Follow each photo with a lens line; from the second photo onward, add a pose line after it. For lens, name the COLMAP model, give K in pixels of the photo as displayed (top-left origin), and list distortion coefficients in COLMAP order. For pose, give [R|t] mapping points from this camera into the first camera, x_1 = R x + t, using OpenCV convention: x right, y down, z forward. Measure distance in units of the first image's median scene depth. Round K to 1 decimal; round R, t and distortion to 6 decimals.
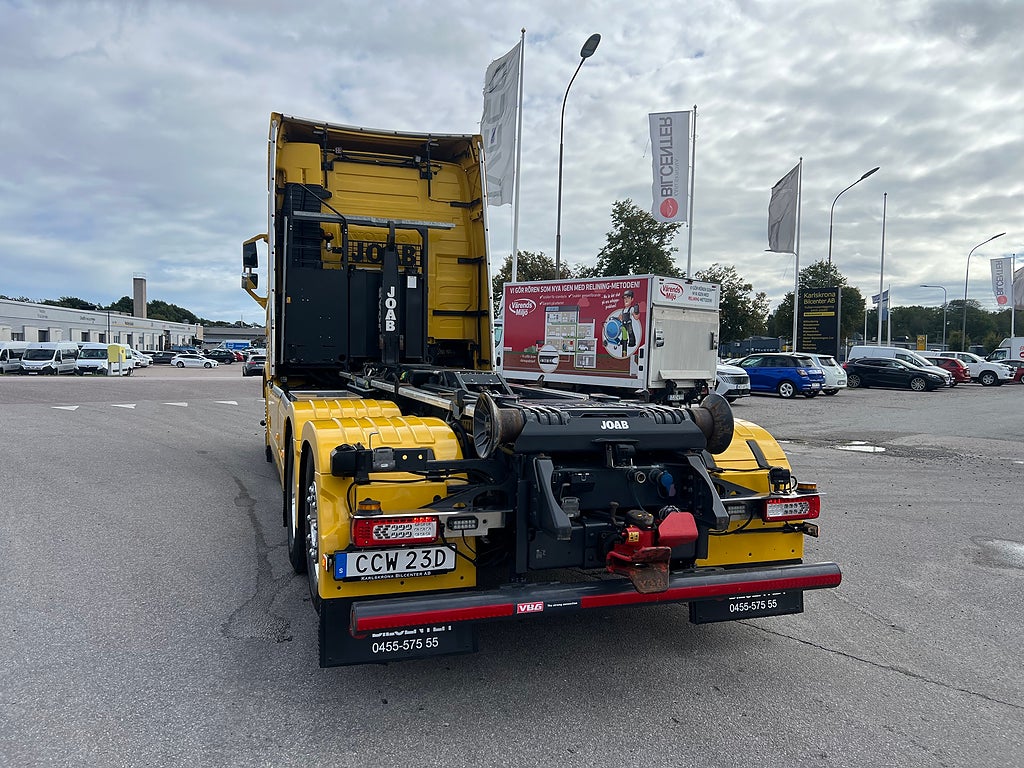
lens RADIAL K [[768.8, 0, 503.9], [0, 768.8, 395.5], [0, 0, 1]] dist [0.050628, -0.047361]
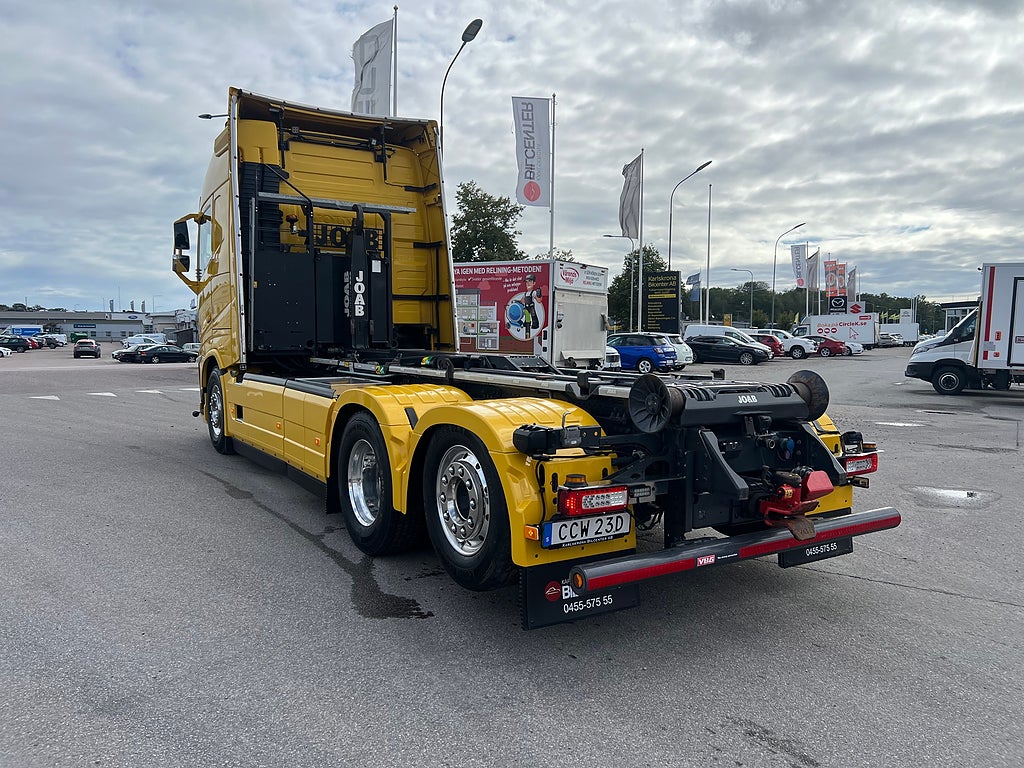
lens RADIAL K [[768.8, 0, 504.8], [0, 768.8, 399.6], [0, 0, 1]] dist [0.050628, -0.047361]
pose [[0.974074, -0.032330, 0.223909, -0.289279], [0.025724, 0.999145, 0.032358, -0.004529], [-0.224763, -0.025759, 0.974073, -0.024041]]
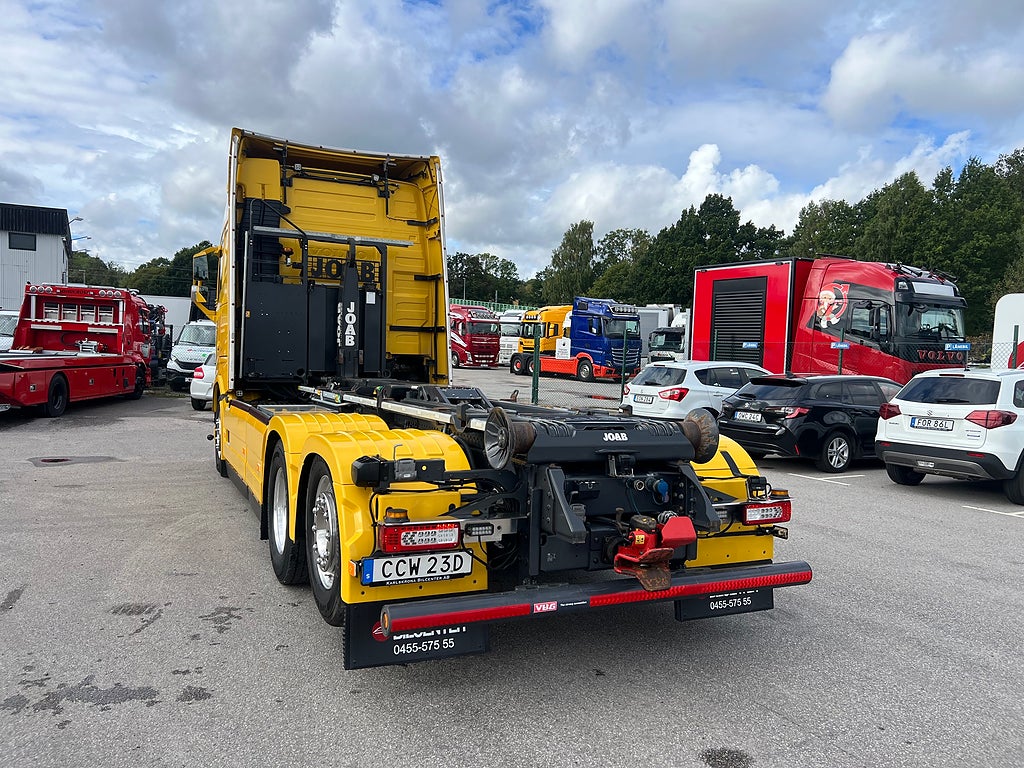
lens RADIAL K [[768.8, 0, 498.3], [0, 768.8, 394.9], [0, 0, 1]] dist [0.050628, -0.047361]
pose [[0.995293, 0.002337, 0.096881, -0.077988], [-0.000470, 0.999814, -0.019286, 0.000141], [-0.096908, 0.019150, 0.995109, -0.039092]]
